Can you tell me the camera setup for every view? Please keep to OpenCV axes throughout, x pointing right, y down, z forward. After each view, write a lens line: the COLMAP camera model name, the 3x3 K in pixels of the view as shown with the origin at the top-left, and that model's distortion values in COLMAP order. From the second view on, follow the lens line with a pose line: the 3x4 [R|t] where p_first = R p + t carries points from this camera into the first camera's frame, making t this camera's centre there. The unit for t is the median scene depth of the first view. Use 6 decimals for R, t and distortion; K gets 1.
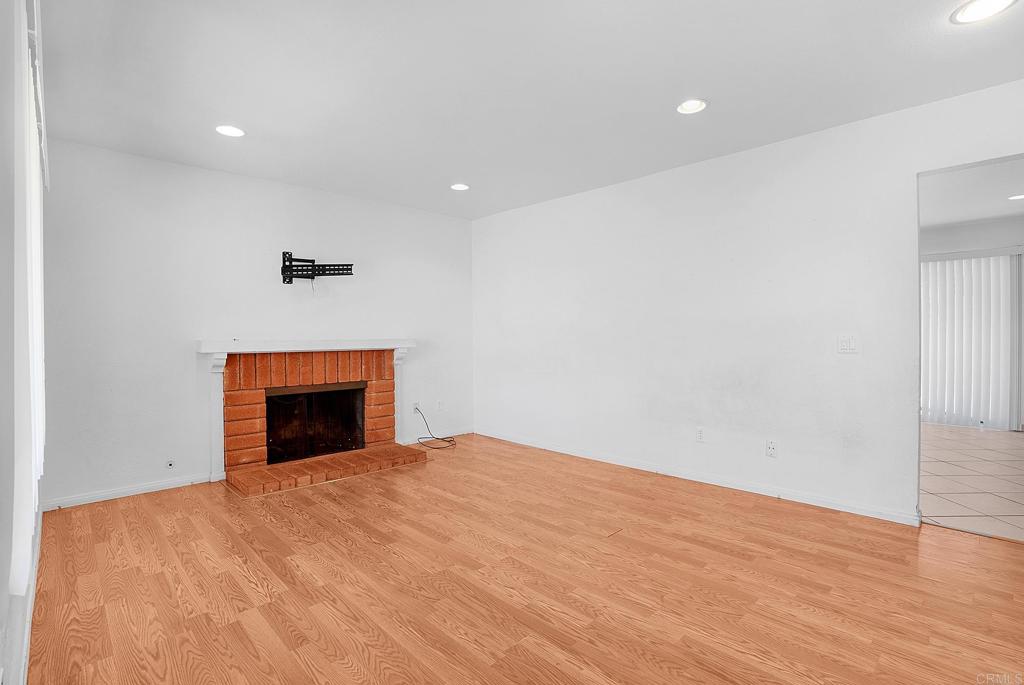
lens RADIAL K [[486.5, 0, 504.3], [0, 486.5, 337.0], [0, 0, 1]] dist [-0.072431, 0.028864]
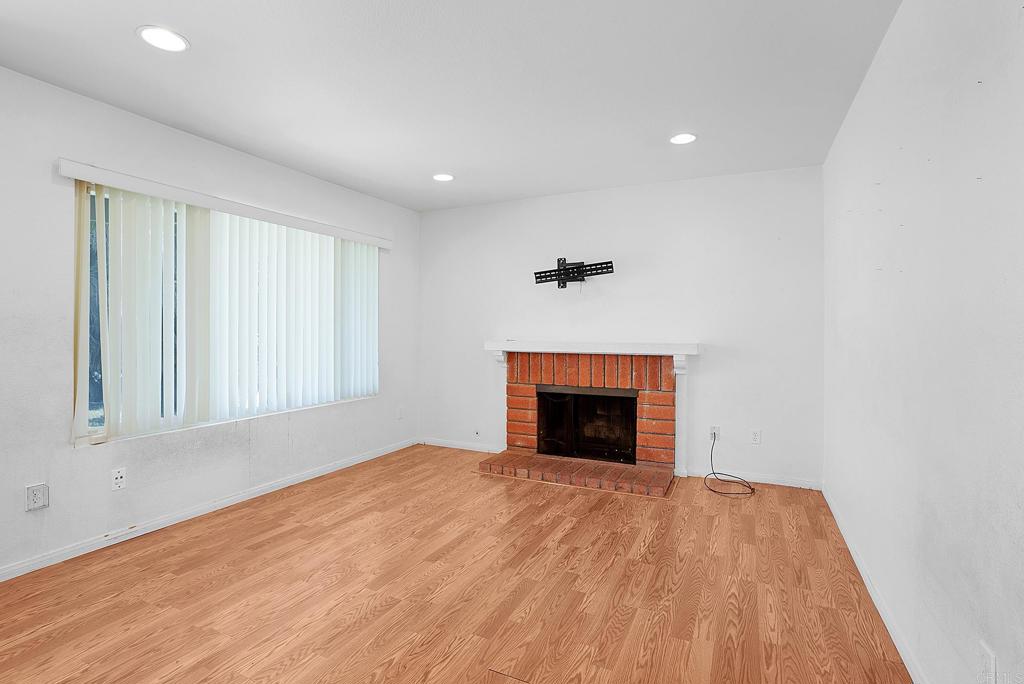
lens RADIAL K [[486.5, 0, 504.3], [0, 486.5, 336.5], [0, 0, 1]] dist [-0.072431, 0.028864]
pose [[0.345382, 0.017416, -0.938301, 0.531430], [-0.012502, 0.999824, 0.013956, -0.018555], [0.938379, 0.006910, 0.345539, 0.535646]]
